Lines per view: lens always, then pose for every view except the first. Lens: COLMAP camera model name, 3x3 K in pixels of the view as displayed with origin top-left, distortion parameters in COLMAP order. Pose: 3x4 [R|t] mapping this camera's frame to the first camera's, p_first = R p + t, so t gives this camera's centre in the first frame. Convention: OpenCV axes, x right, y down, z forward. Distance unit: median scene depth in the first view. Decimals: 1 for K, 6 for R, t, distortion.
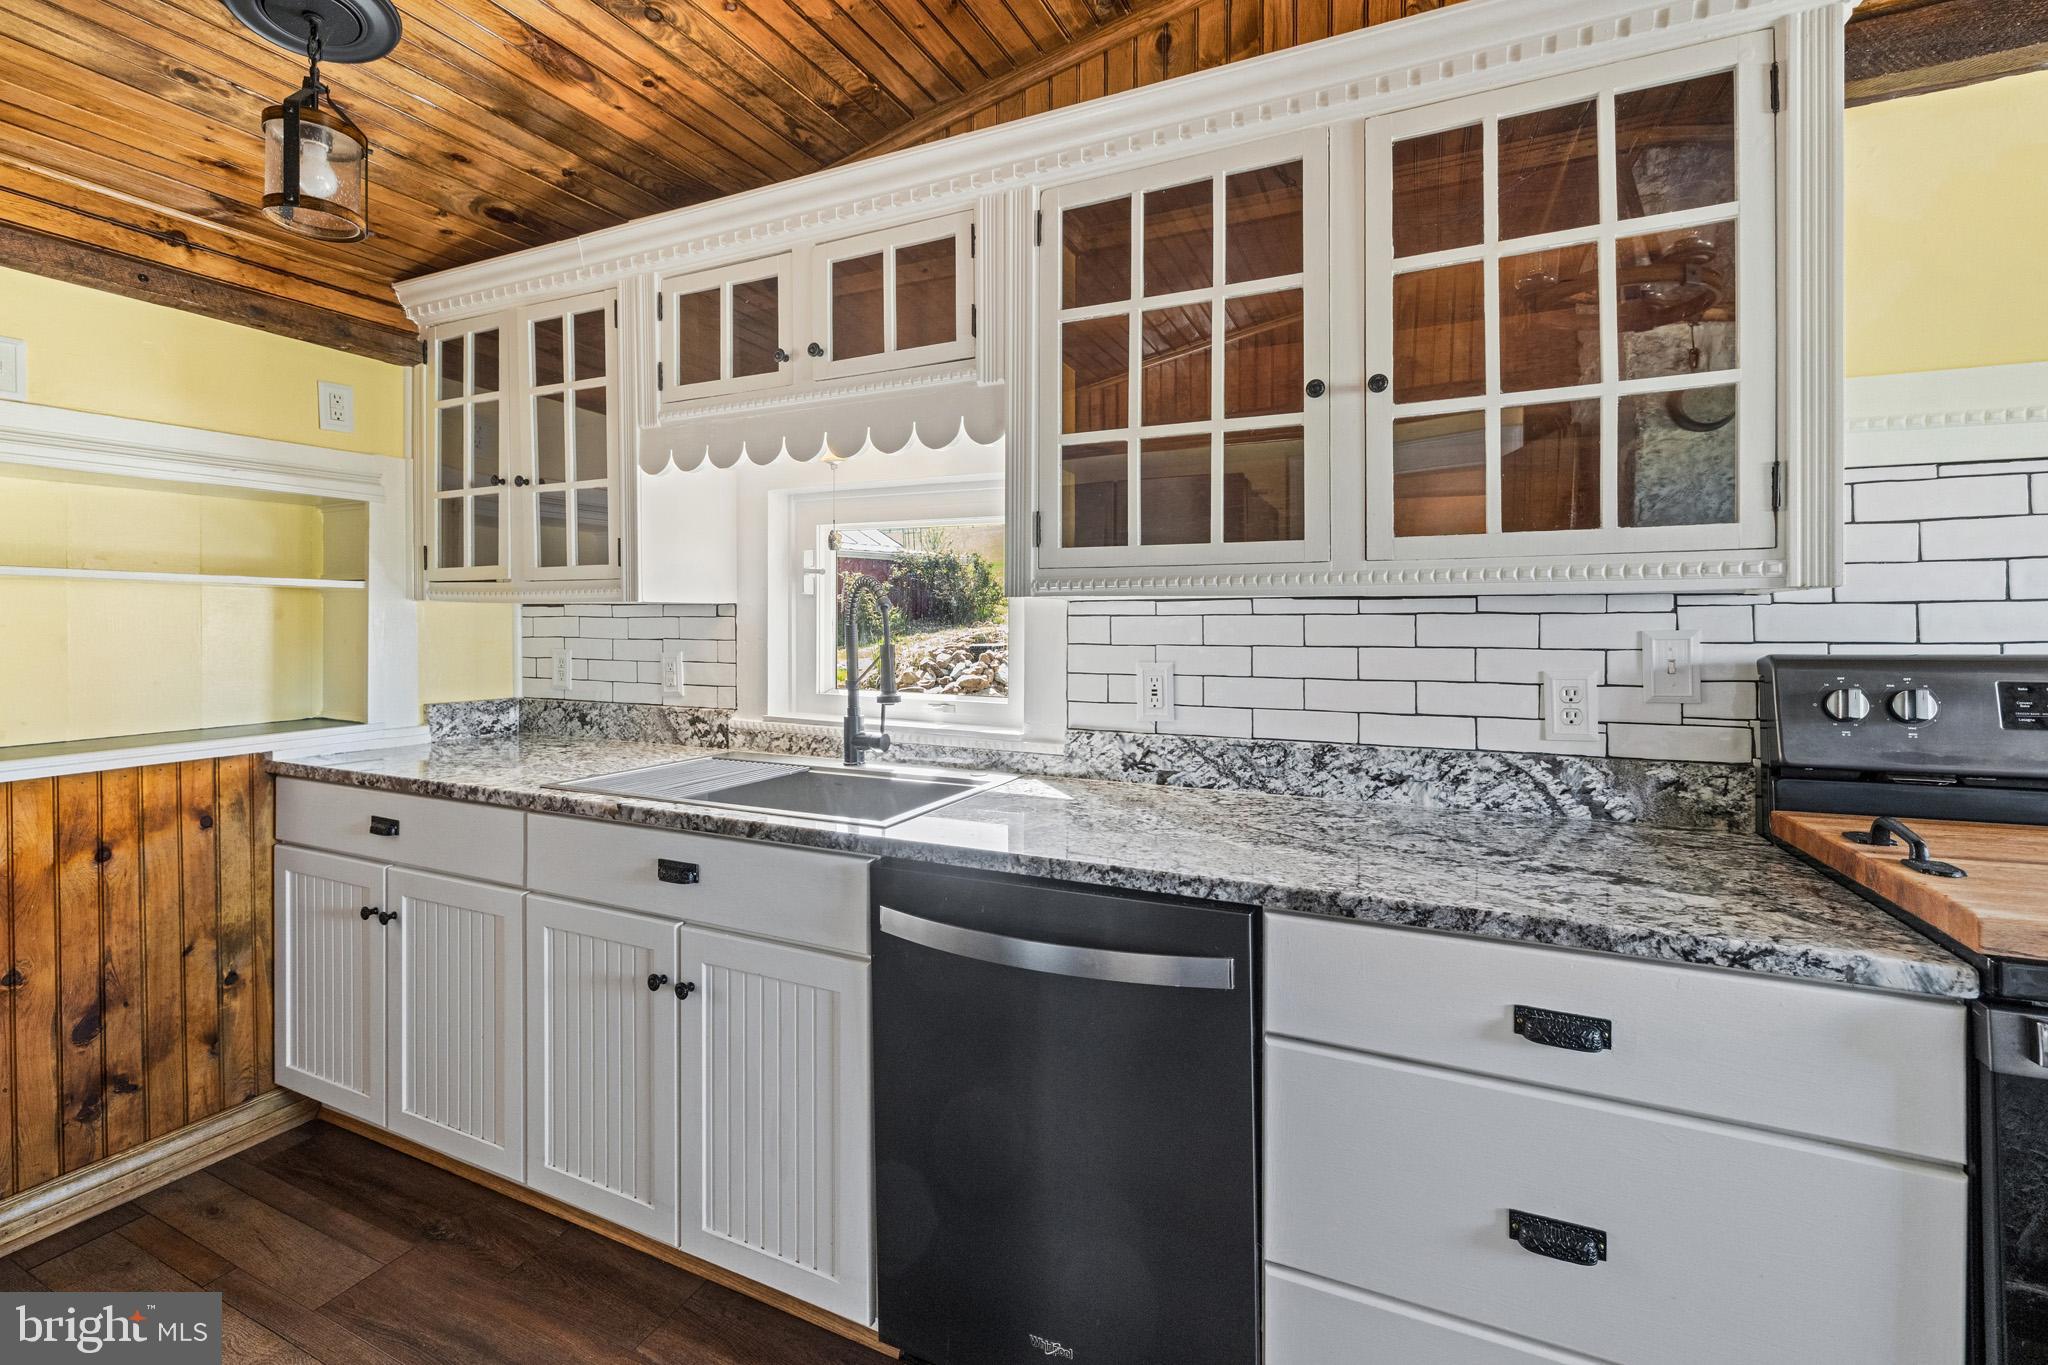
lens RADIAL K [[870.6, 0, 1000.2], [0, 870.6, 624.6], [0, 0, 1]] dist [-0.001343, 0.001547]
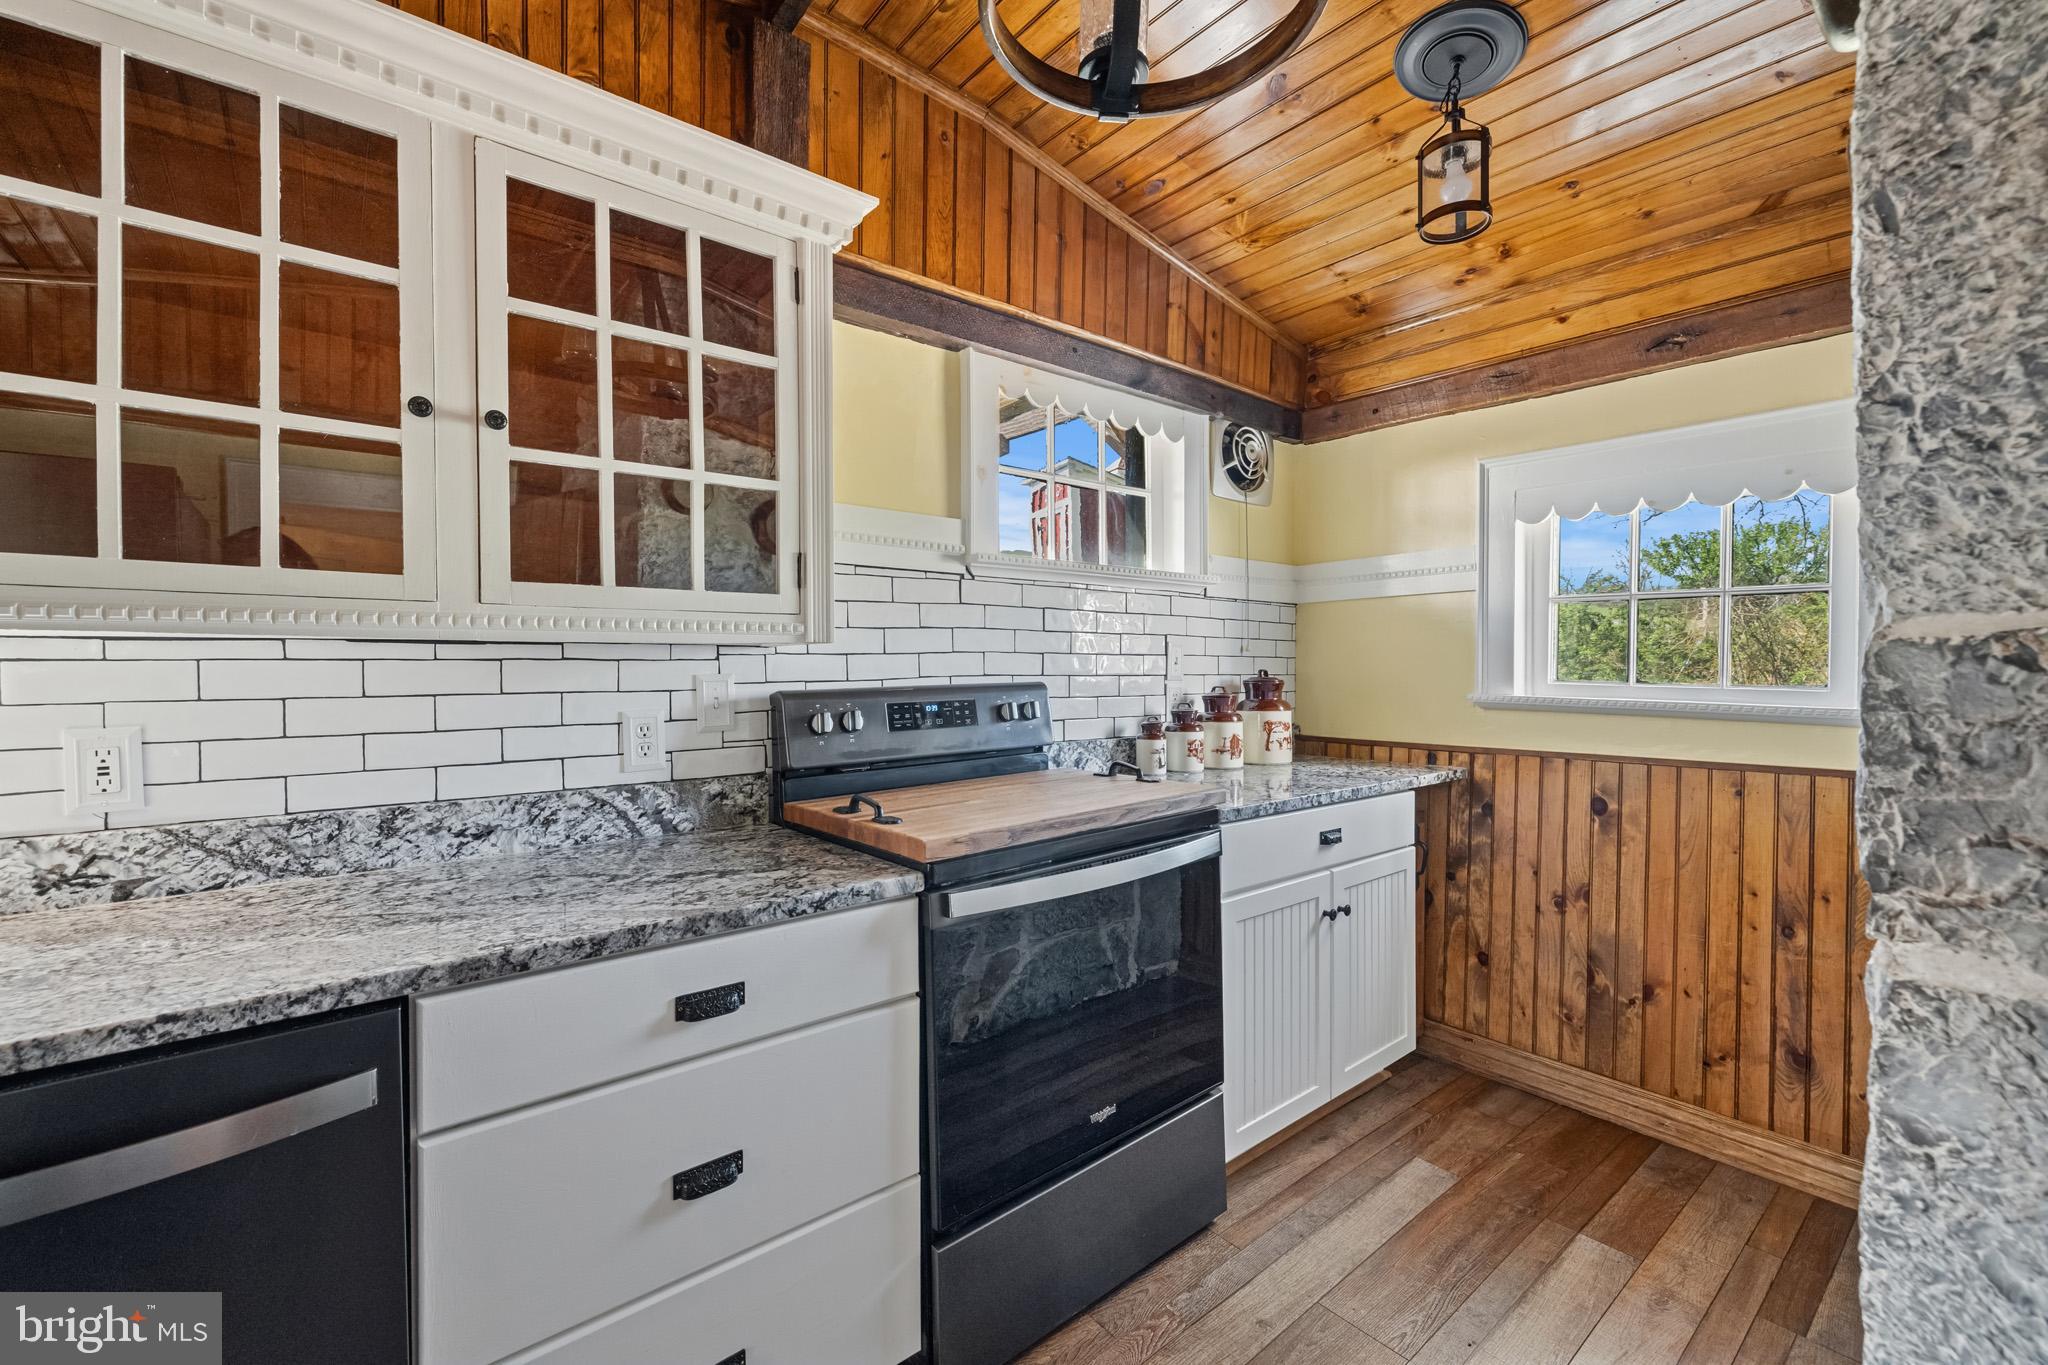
lens RADIAL K [[870.6, 0, 998.2], [0, 870.6, 676.1], [0, 0, 1]] dist [-0.001343, 0.001547]
pose [[0.437106, -0.009791, 0.899357, -0.187940], [0.006739, 0.999948, 0.007611, 0.002687], [-0.899385, 0.002734, 0.437149, 0.078818]]
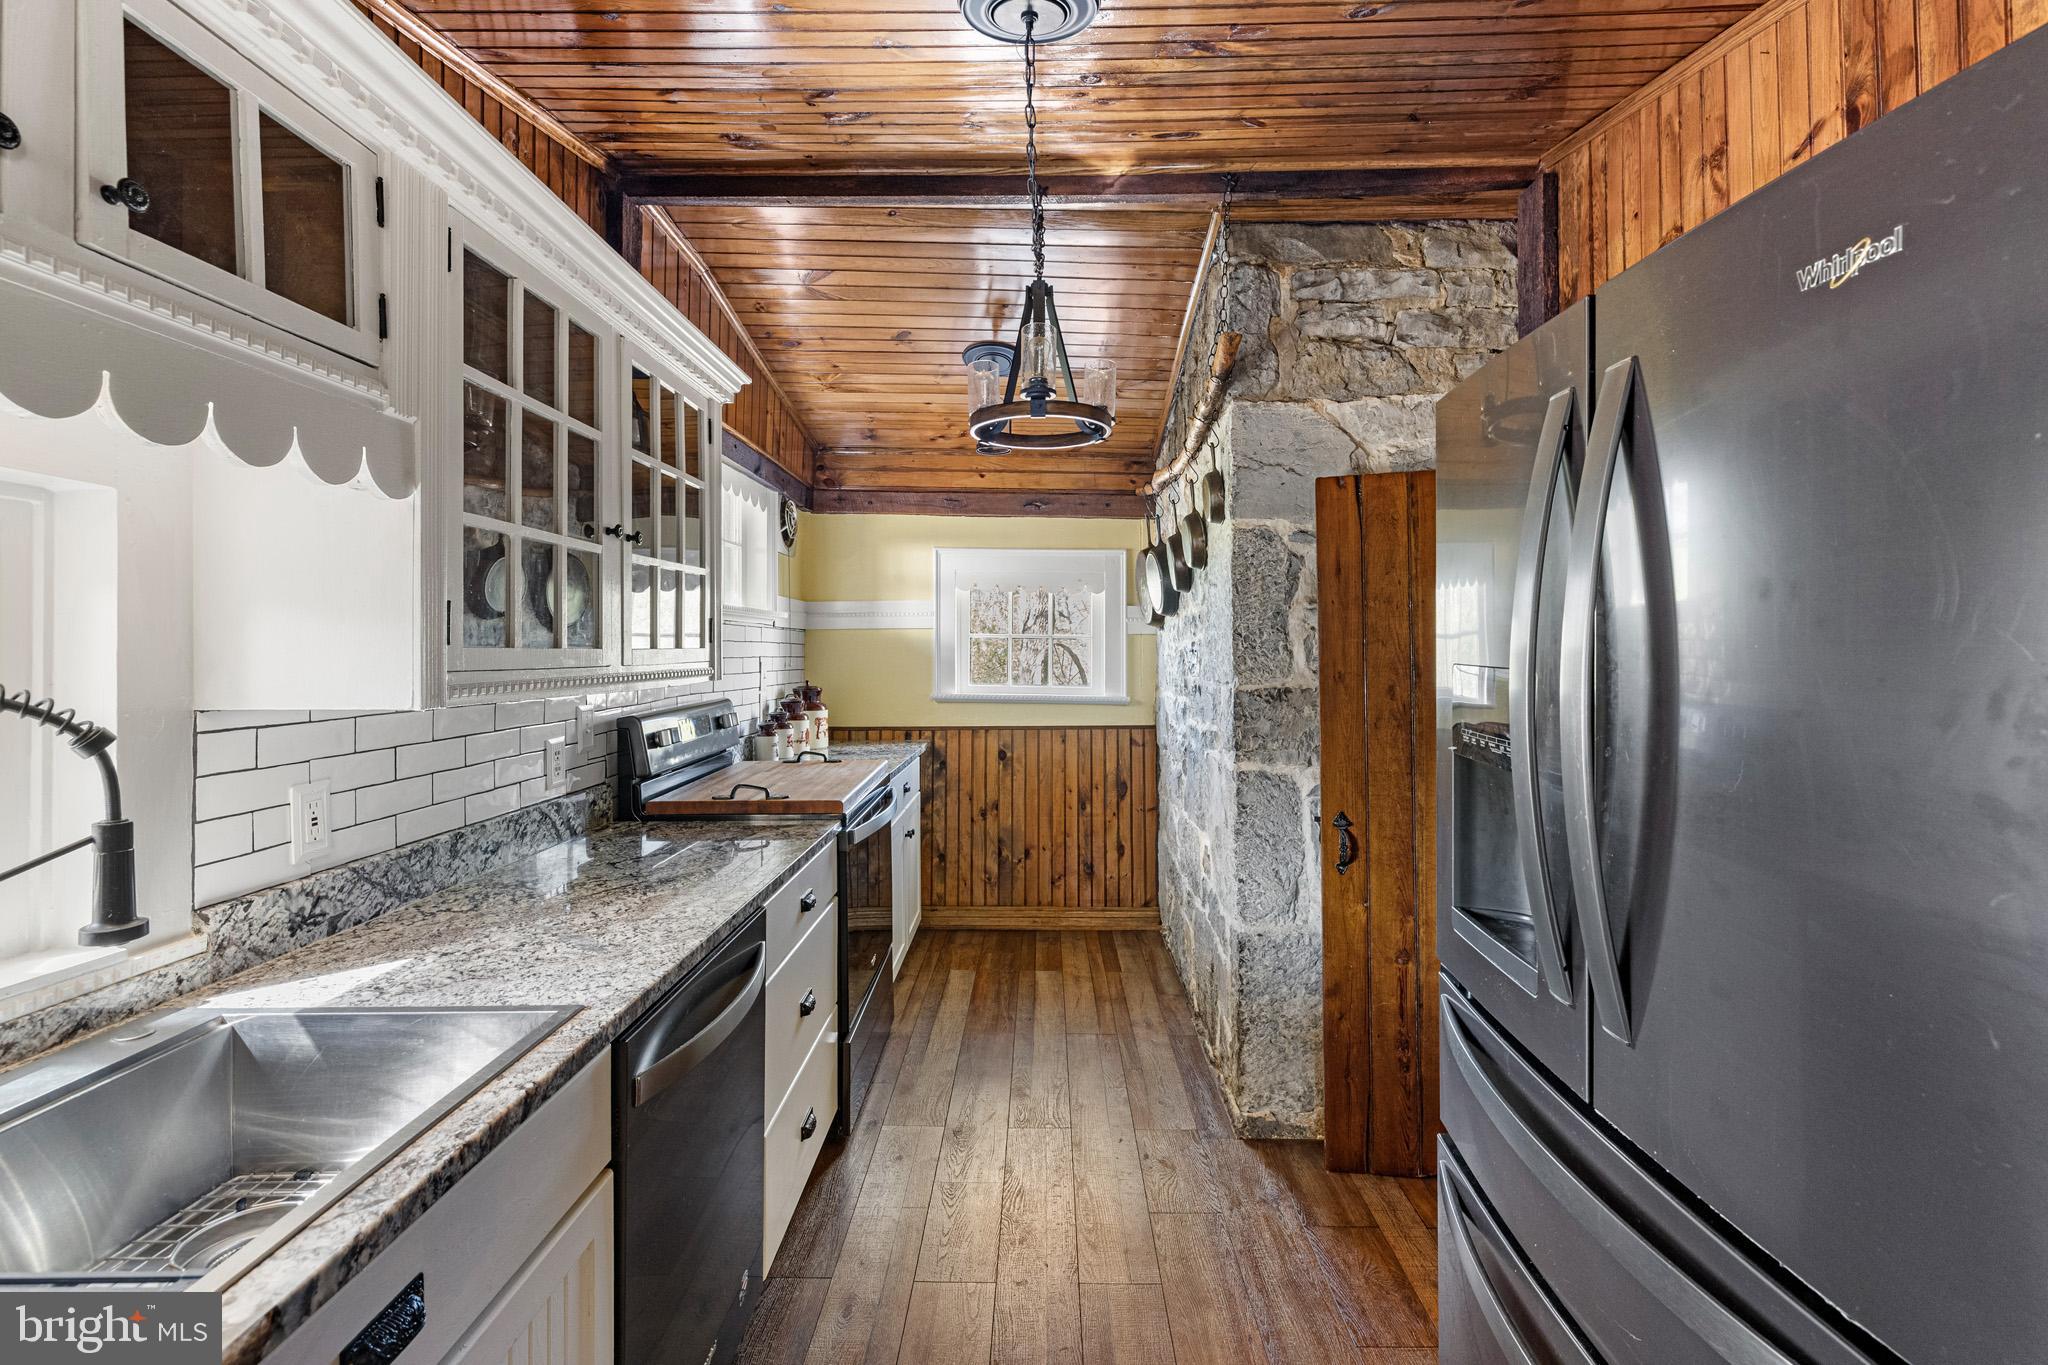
lens RADIAL K [[870.6, 0, 1073.7], [0, 870.6, 645.6], [0, 0, 1]] dist [-0.001343, 0.001547]
pose [[-0.435542, 0.008795, 0.900126, -1.096073], [0.005594, 0.999959, -0.007063, -0.092186], [-0.900151, 0.001959, -0.435573, 0.976301]]
